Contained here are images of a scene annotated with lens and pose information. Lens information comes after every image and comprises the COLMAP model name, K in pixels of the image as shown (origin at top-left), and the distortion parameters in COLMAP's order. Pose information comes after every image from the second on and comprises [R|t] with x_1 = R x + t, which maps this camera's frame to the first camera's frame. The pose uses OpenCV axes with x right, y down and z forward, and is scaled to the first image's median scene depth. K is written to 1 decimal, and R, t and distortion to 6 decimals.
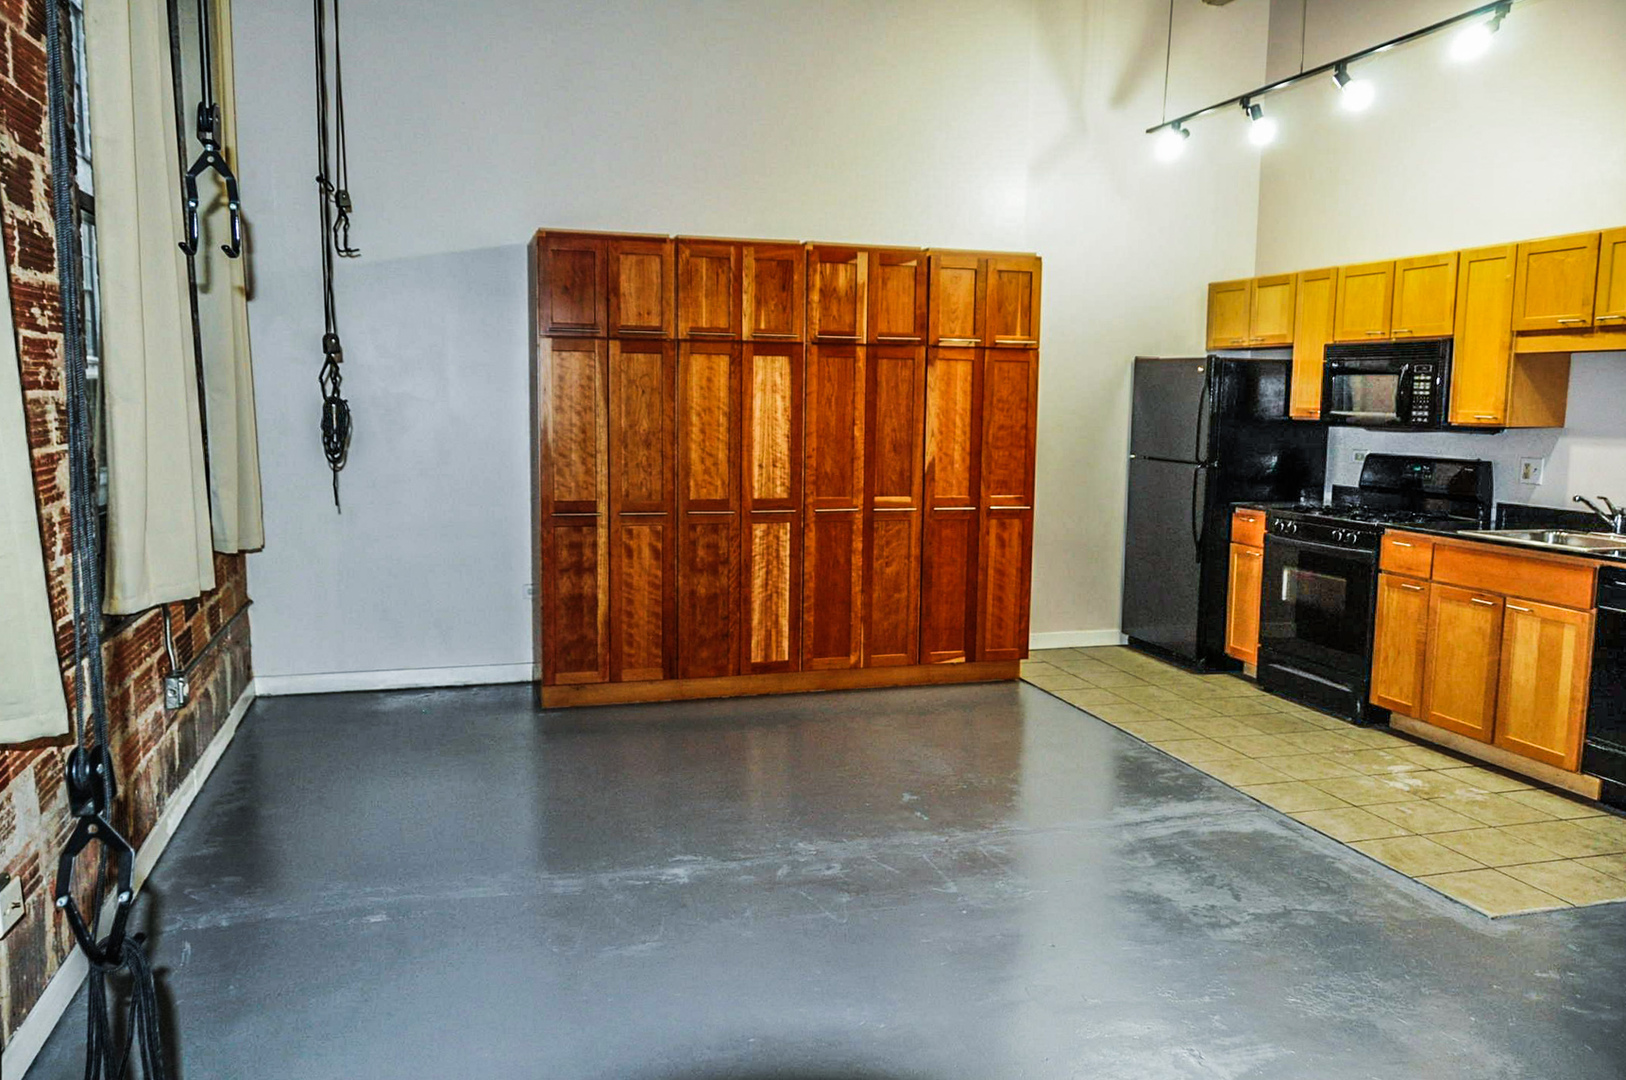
lens RADIAL K [[1237.7, 0, 813.4], [0, 1237.7, 544.2], [0, 0, 1]] dist [-0.000134, -0.006250]
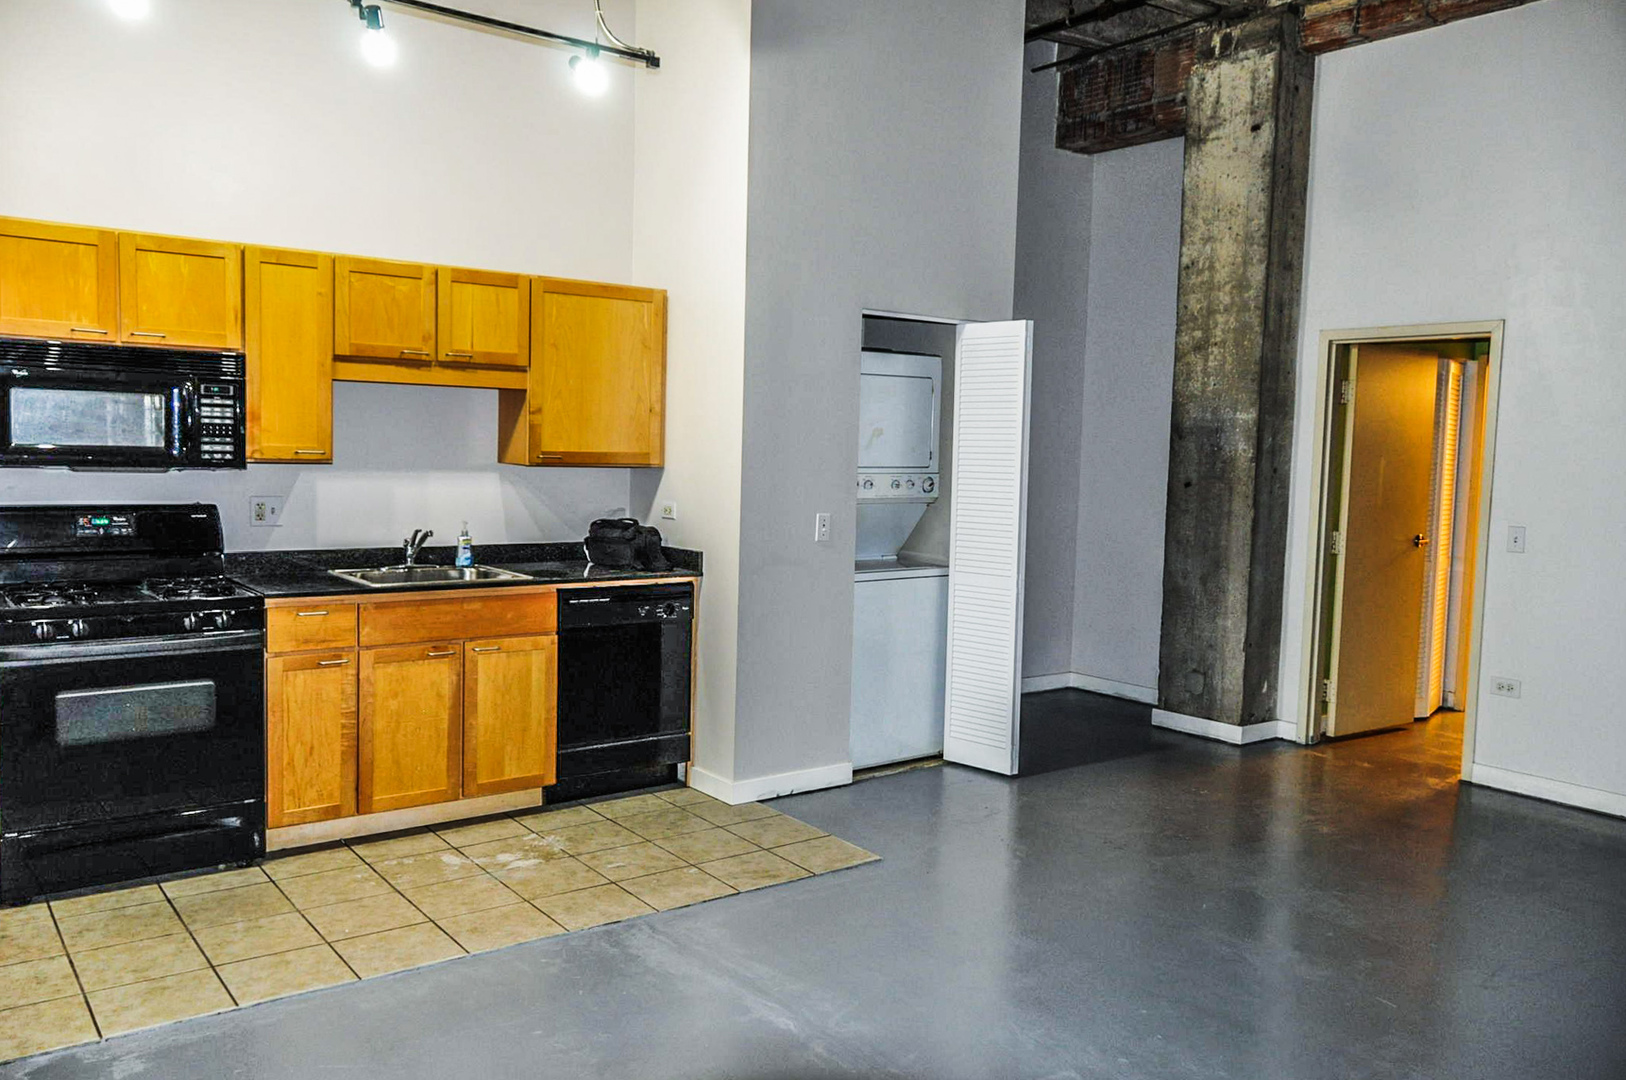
lens RADIAL K [[1237.7, 0, 802.3], [0, 1237.7, 538.3], [0, 0, 1]] dist [-0.000134, -0.006250]
pose [[-0.352061, -0.091742, 0.931470, -0.396139], [0.081349, 0.988420, 0.128098, -0.131457], [-0.932435, 0.120873, -0.340521, 1.027233]]
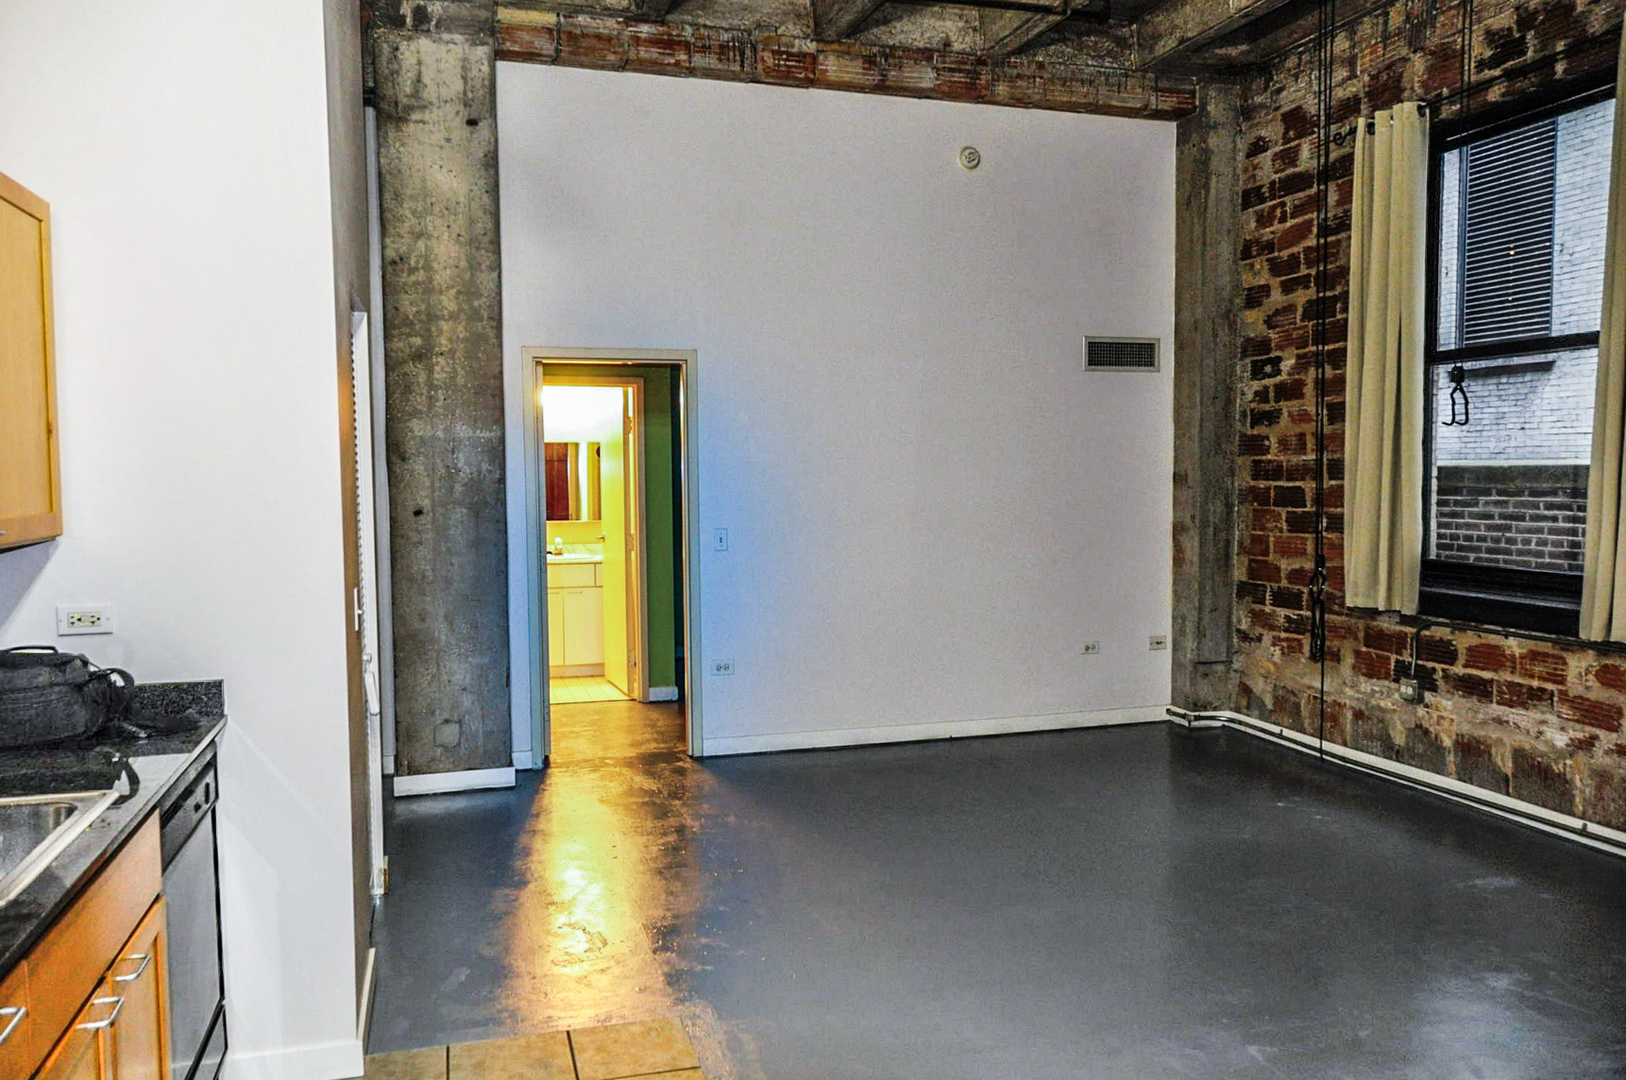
lens RADIAL K [[1237.7, 0, 810.5], [0, 1237.7, 537.6], [0, 0, 1]] dist [-0.000134, -0.006250]
pose [[-0.999939, -0.004019, -0.010264, 0.319685], [-0.005751, 0.984598, 0.174742, -0.165395], [0.009404, 0.174790, -0.984561, 1.323114]]
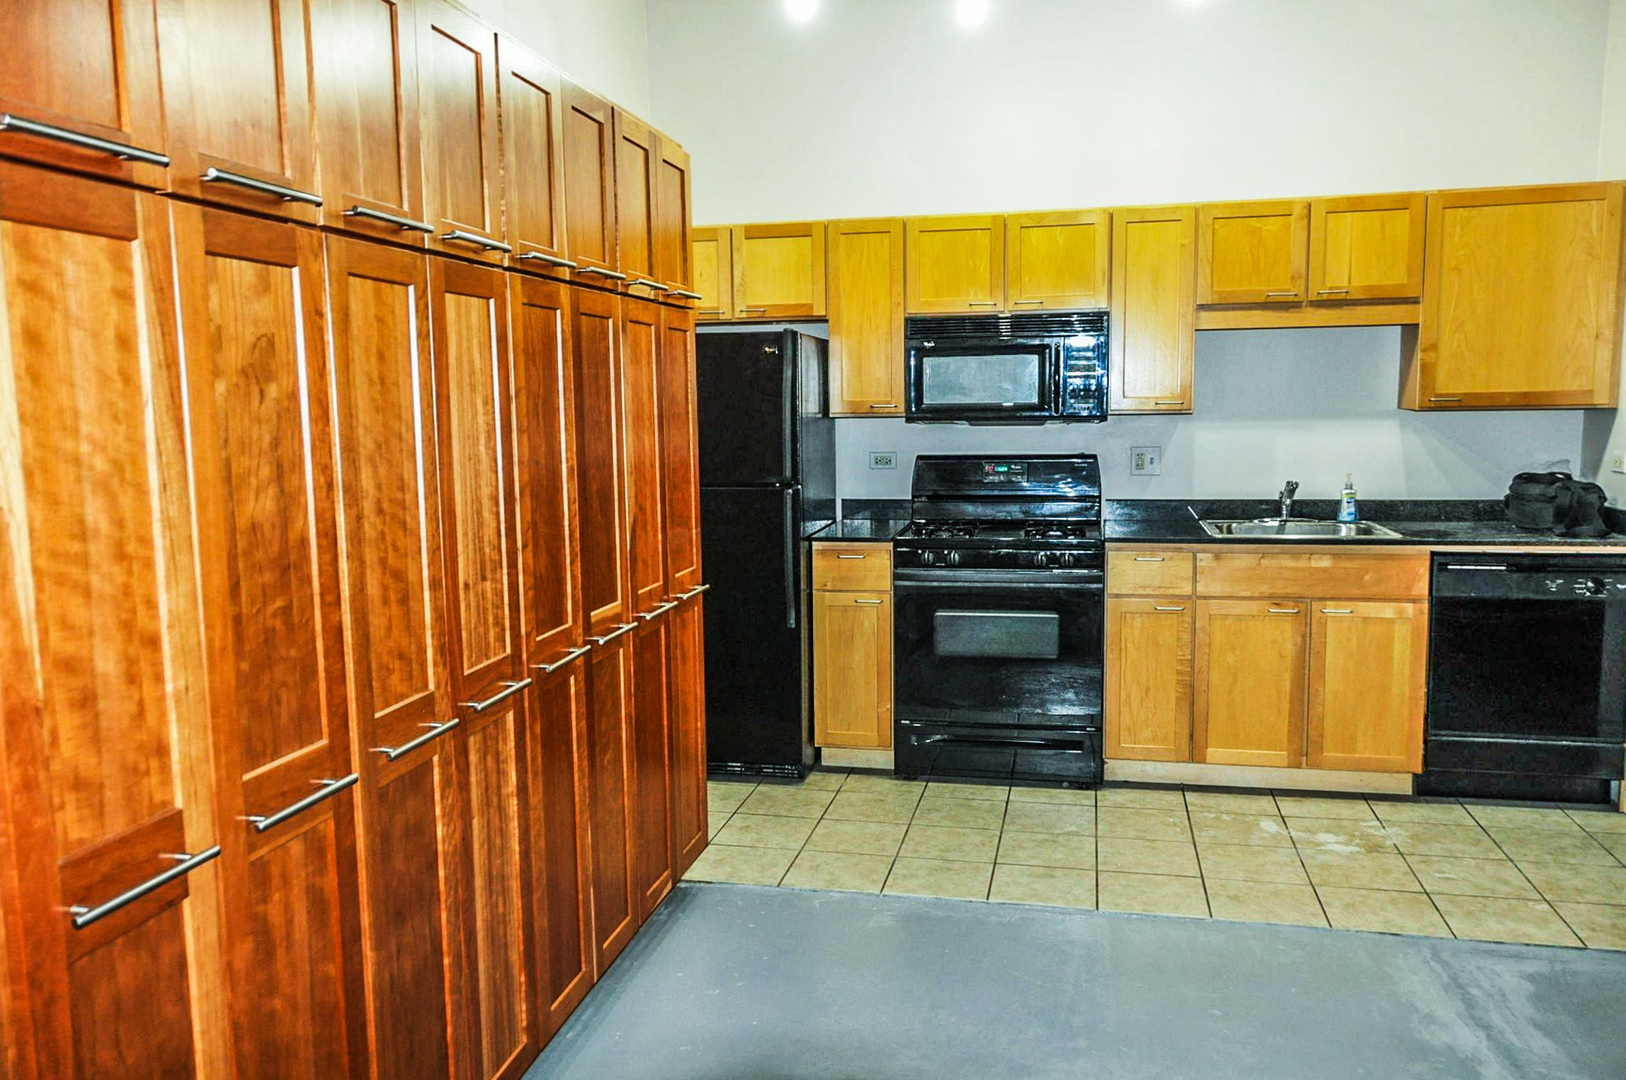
lens RADIAL K [[1237.7, 0, 805.0], [0, 1237.7, 538.1], [0, 0, 1]] dist [-0.000134, -0.006250]
pose [[0.487273, -0.120447, 0.864903, -0.366719], [0.127339, 0.989656, 0.066079, -0.103046], [-0.863915, 0.077937, 0.497570, 0.831823]]
